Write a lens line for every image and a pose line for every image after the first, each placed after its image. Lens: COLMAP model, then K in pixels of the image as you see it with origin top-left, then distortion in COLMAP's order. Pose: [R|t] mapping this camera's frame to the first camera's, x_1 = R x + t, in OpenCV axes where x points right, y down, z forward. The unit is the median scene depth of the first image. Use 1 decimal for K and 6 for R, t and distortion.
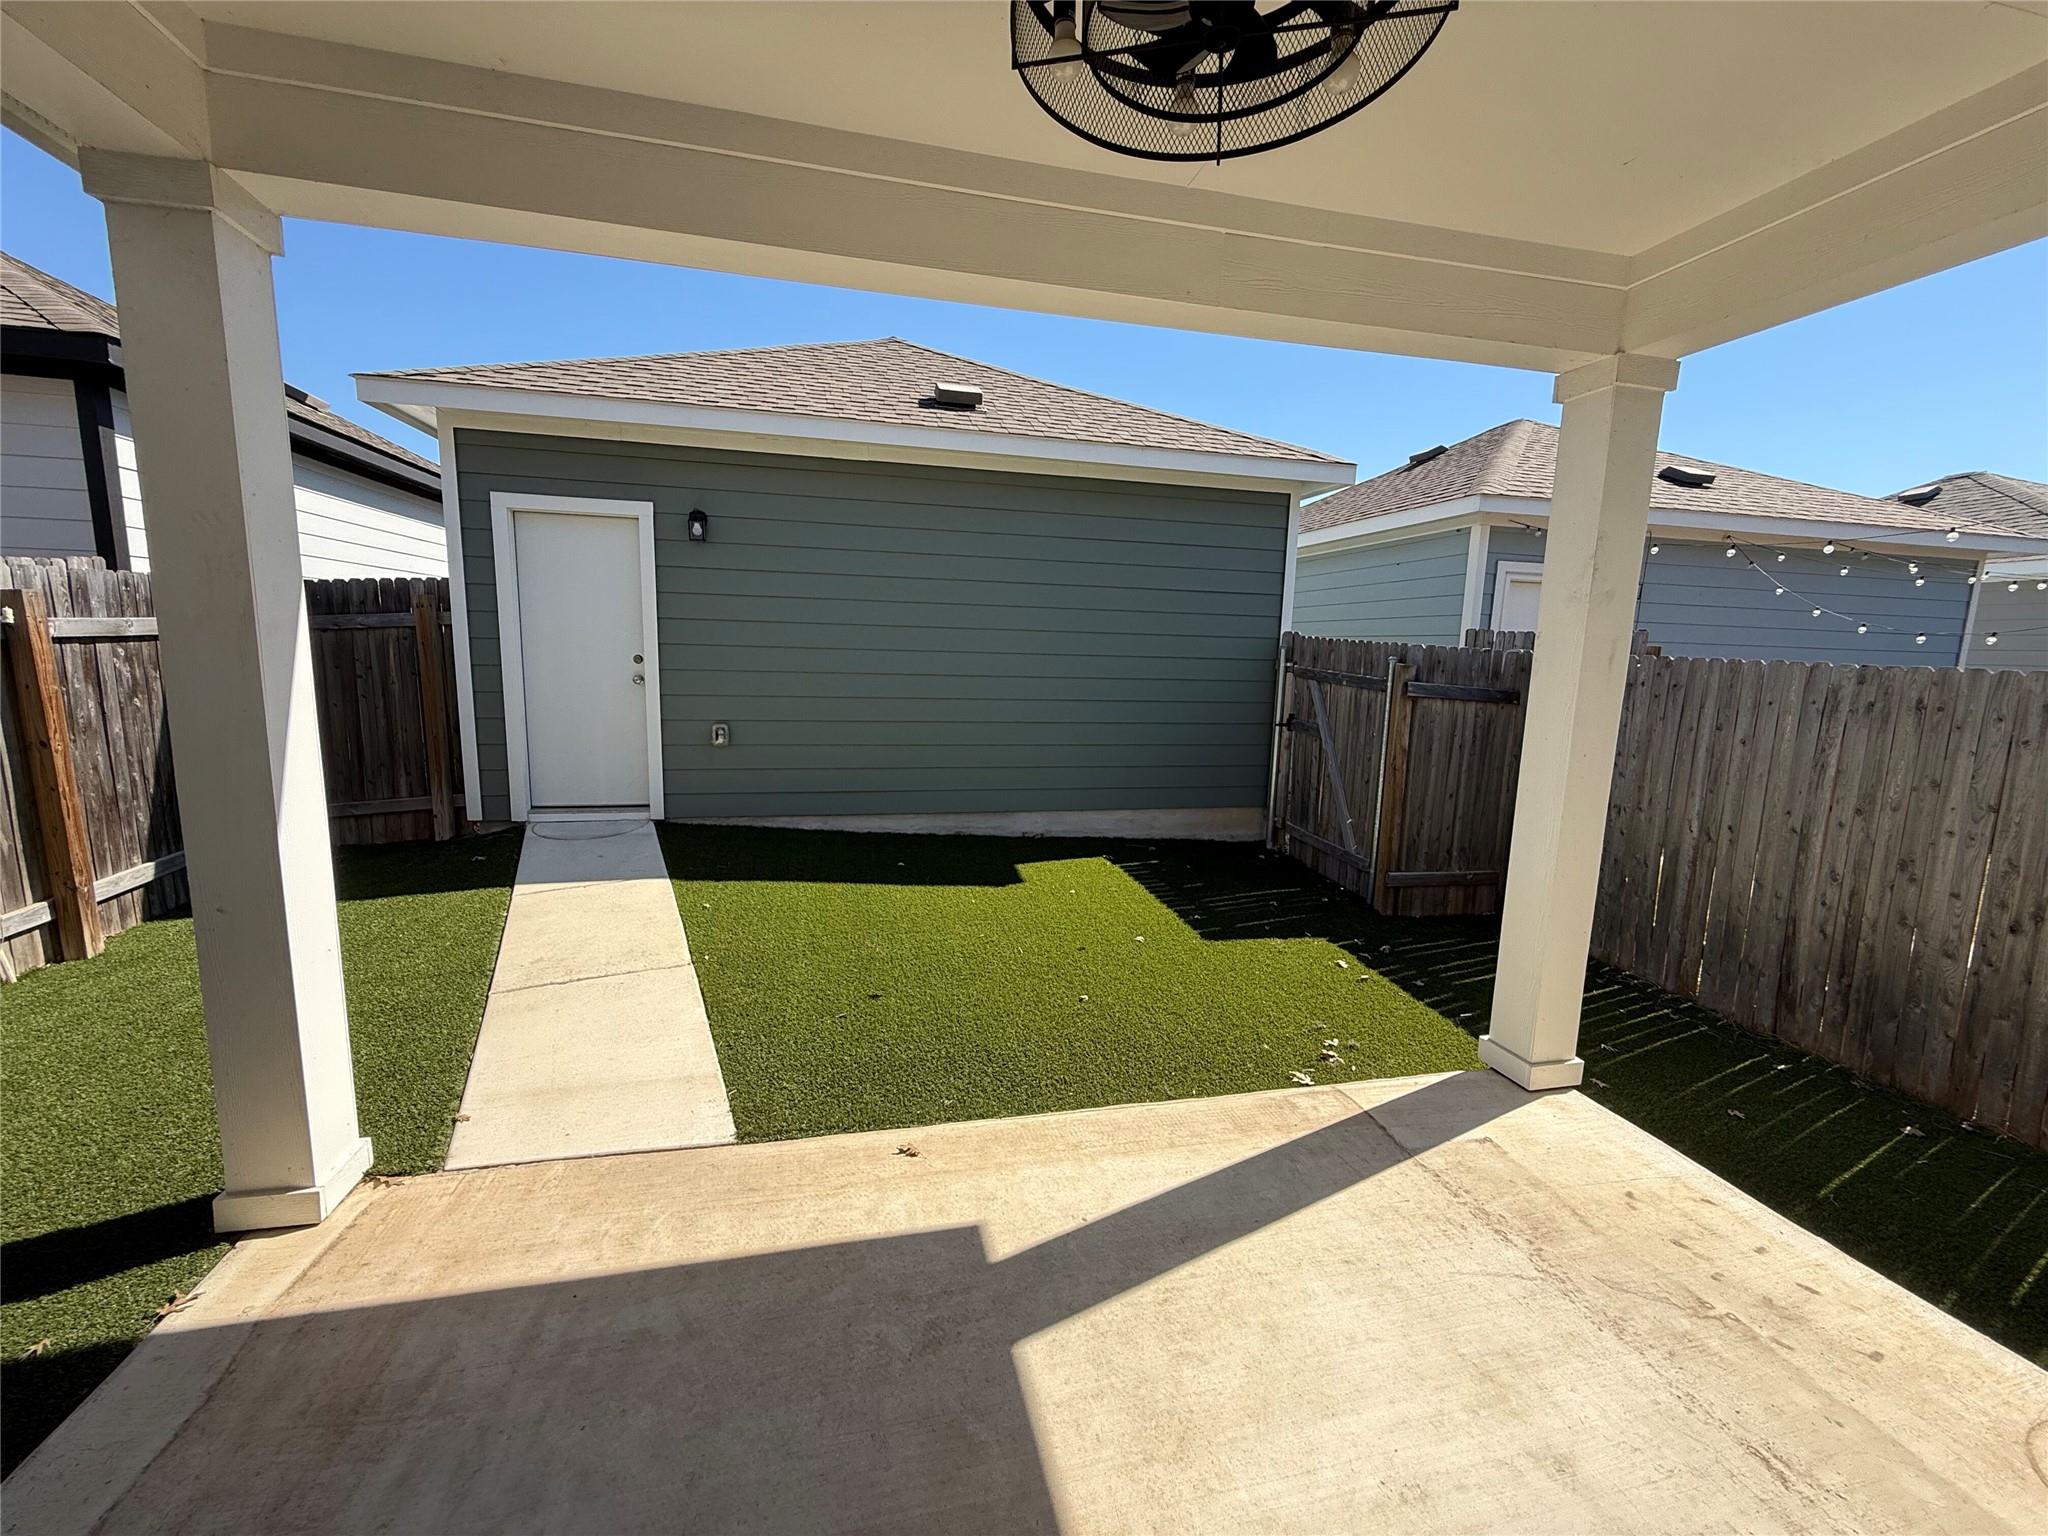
lens RADIAL K [[815.4, 0, 1027.0], [0, 815.4, 766.0], [0, 0, 1]] dist [-0.001367, 0.000205]
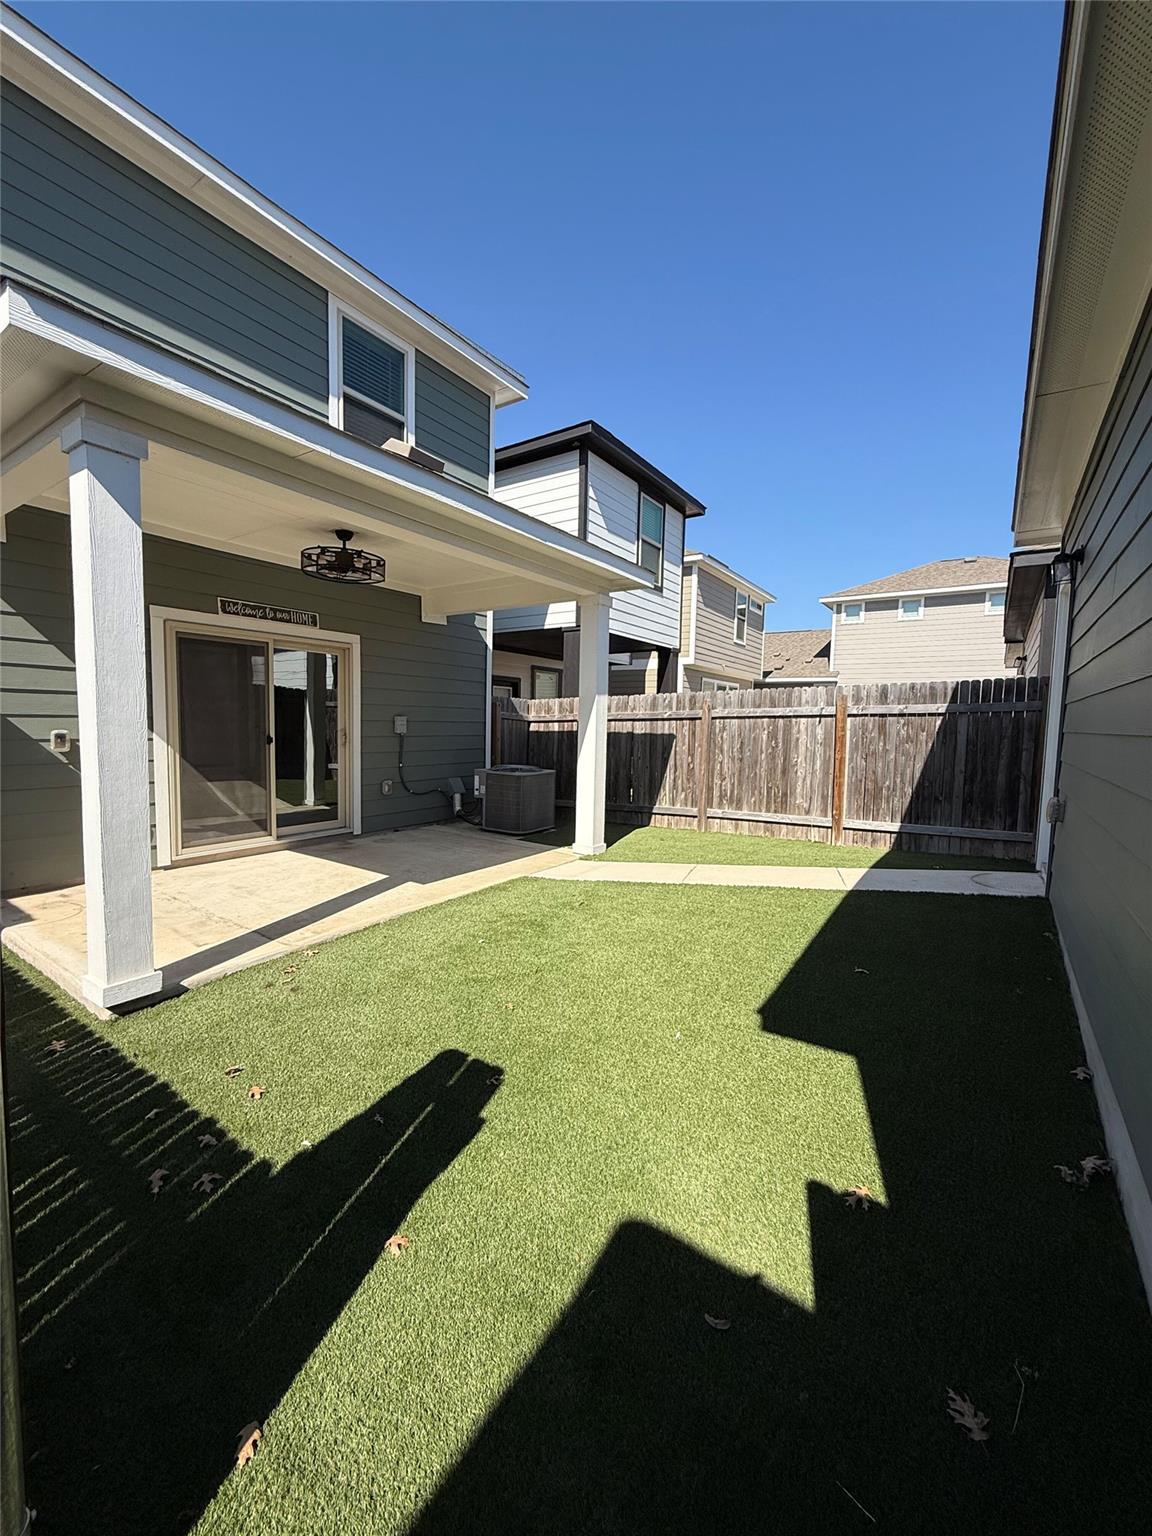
lens RADIAL K [[611.6, 0, 578.1], [0, 611.6, 767.9], [0, 0, 1]] dist [-0.001367, 0.000205]
pose [[-0.730553, 0.006481, -0.682825, 0.594828], [-0.142832, 0.976385, 0.162084, -0.164014], [0.667750, 0.215940, -0.712376, 1.640731]]
